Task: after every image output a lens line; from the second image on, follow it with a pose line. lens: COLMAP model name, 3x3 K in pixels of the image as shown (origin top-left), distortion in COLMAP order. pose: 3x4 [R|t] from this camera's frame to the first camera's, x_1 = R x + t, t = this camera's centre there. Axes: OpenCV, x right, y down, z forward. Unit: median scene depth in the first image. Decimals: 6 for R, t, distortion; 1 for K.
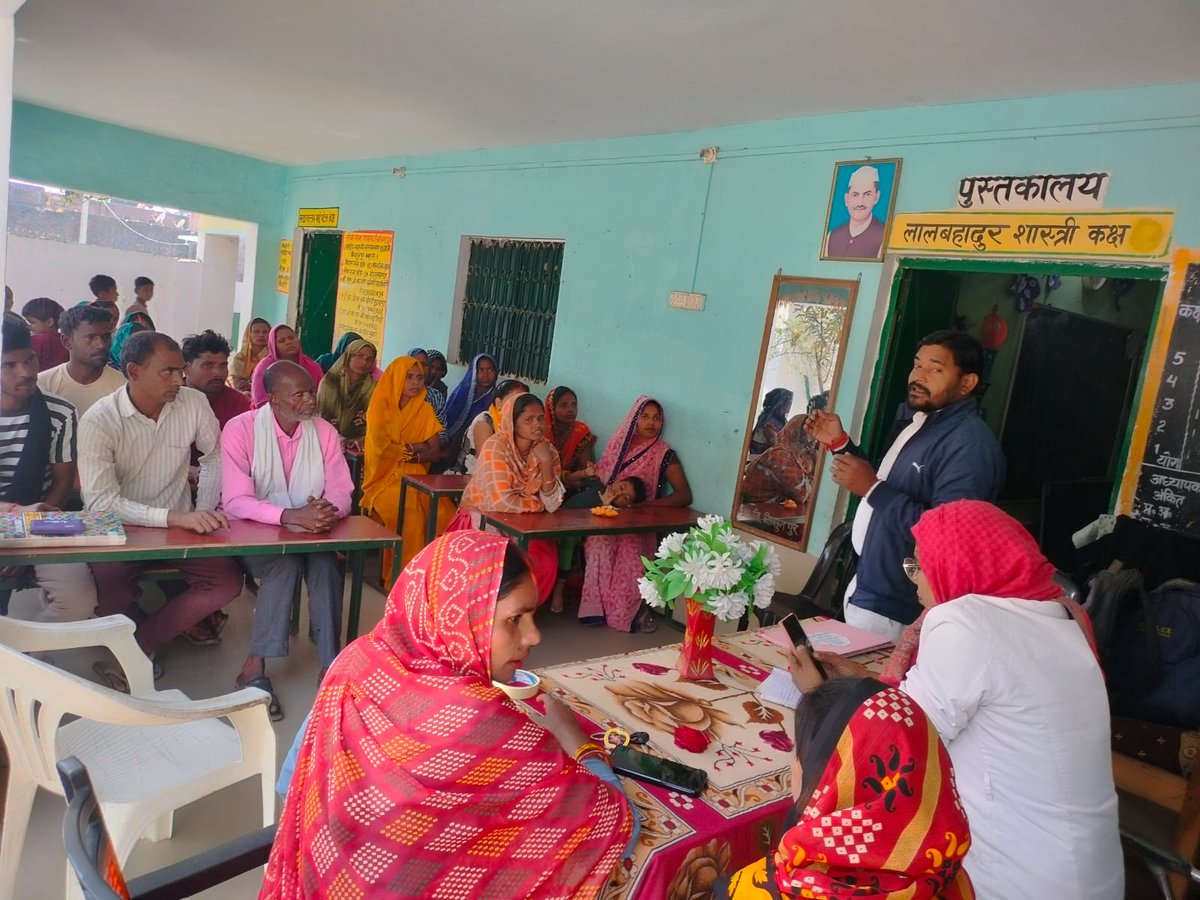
lens RADIAL K [[860.6, 0, 603.4], [0, 860.6, 446.9], [0, 0, 1]] dist [-0.013123, -0.016840]
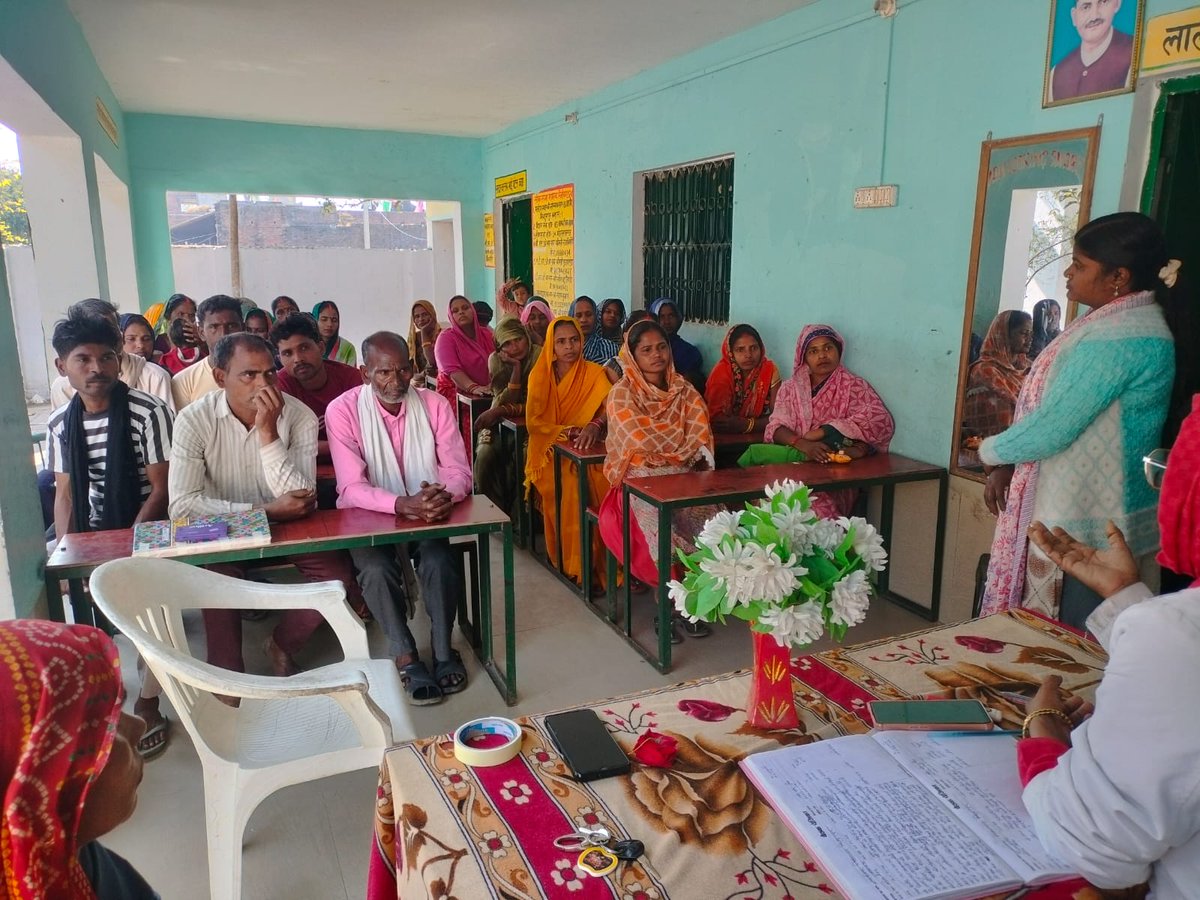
lens RADIAL K [[860.6, 0, 597.4], [0, 860.6, 459.6], [0, 0, 1]] dist [-0.013123, -0.016840]
pose [[0.946382, -0.076321, -0.313904, 0.100353], [0.097247, 0.993925, 0.051531, 0.008160], [0.308065, -0.079294, 0.948055, 0.168361]]
